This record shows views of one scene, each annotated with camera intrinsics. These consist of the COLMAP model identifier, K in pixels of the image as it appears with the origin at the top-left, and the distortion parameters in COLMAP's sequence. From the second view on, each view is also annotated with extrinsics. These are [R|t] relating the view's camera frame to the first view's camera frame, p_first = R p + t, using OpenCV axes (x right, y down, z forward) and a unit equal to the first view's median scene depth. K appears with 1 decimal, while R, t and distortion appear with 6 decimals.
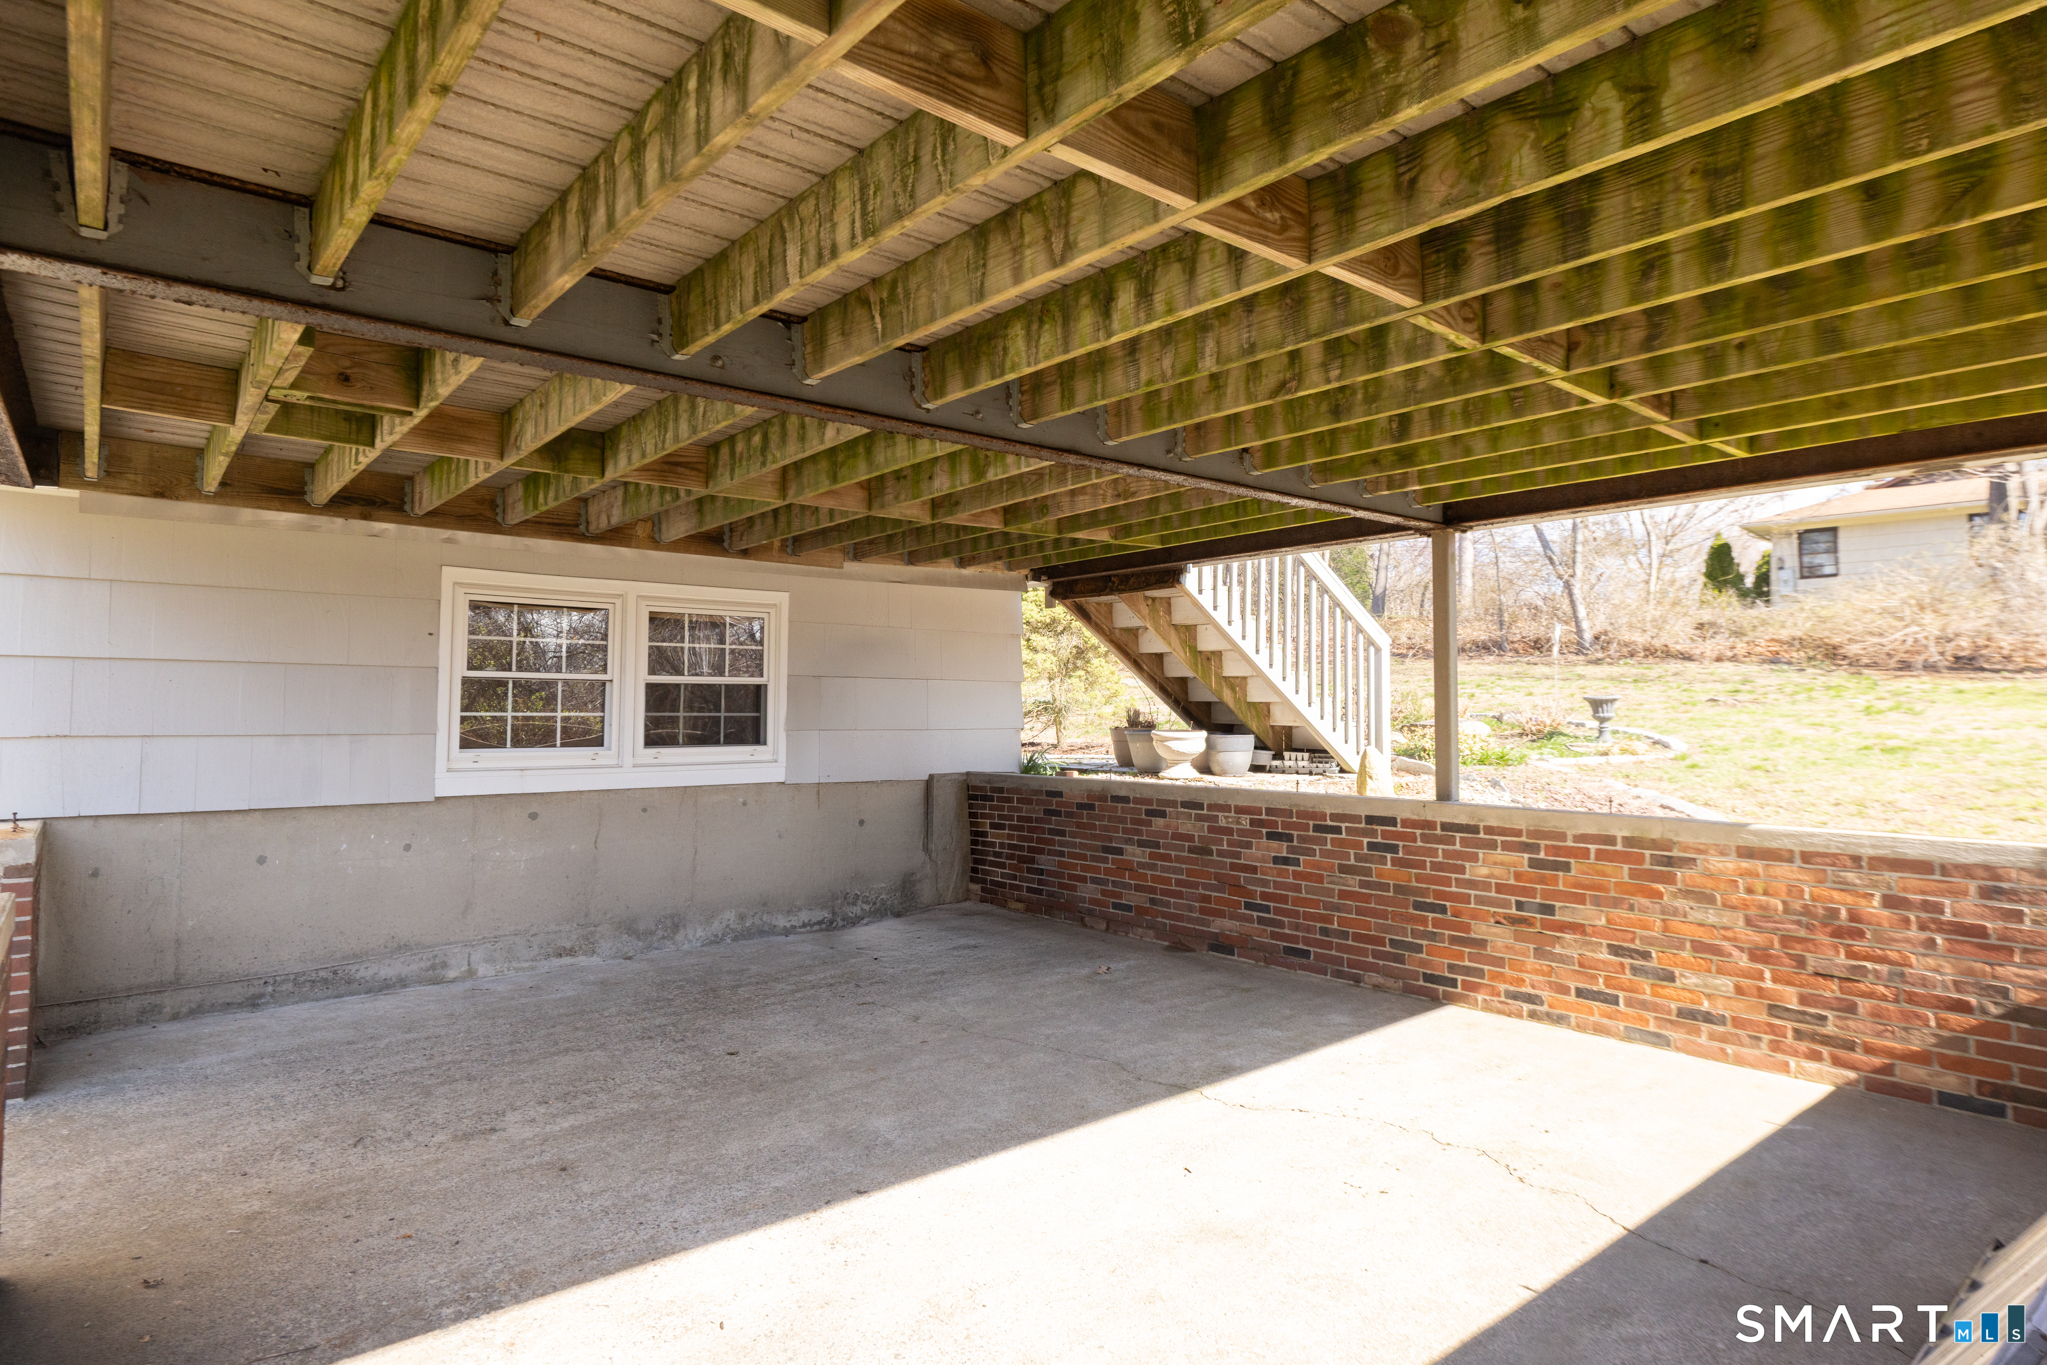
lens RADIAL K [[1103.8, 0, 1023.5], [0, 1103.8, 682.5], [0, 0, 1]] dist [-0.001679, 0.001439]
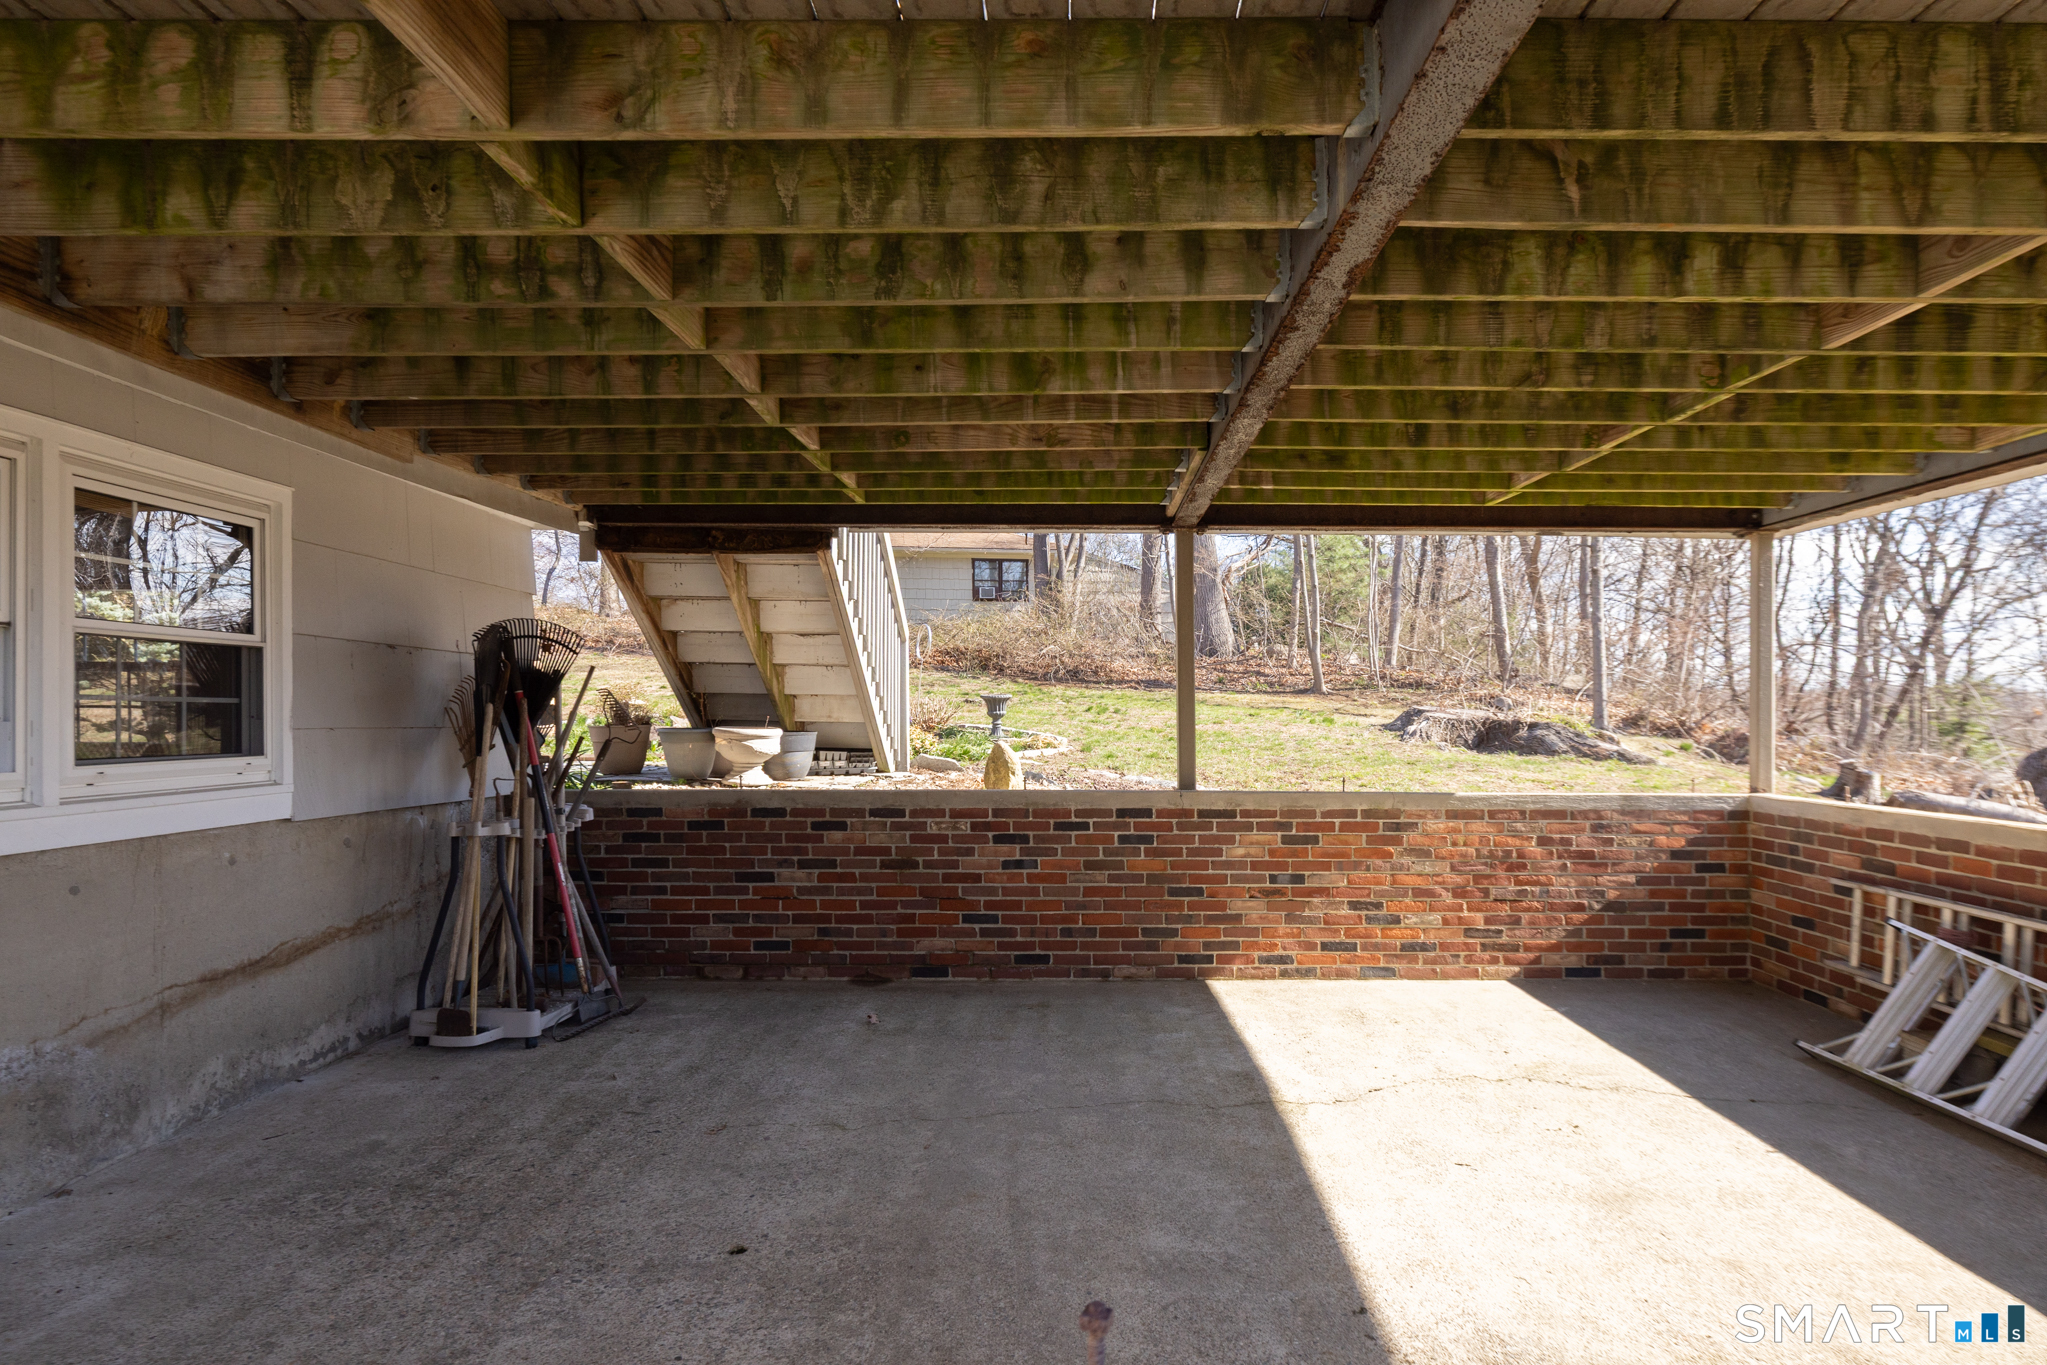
lens RADIAL K [[1155.5, 0, 1034.1], [0, 1155.5, 744.0], [0, 0, 1]] dist [-0.003465, -0.000012]
pose [[0.644262, -0.016263, 0.764632, -0.602472], [-0.023465, 0.998883, 0.041016, 0.024490], [-0.764445, -0.044367, 0.643161, 0.446700]]
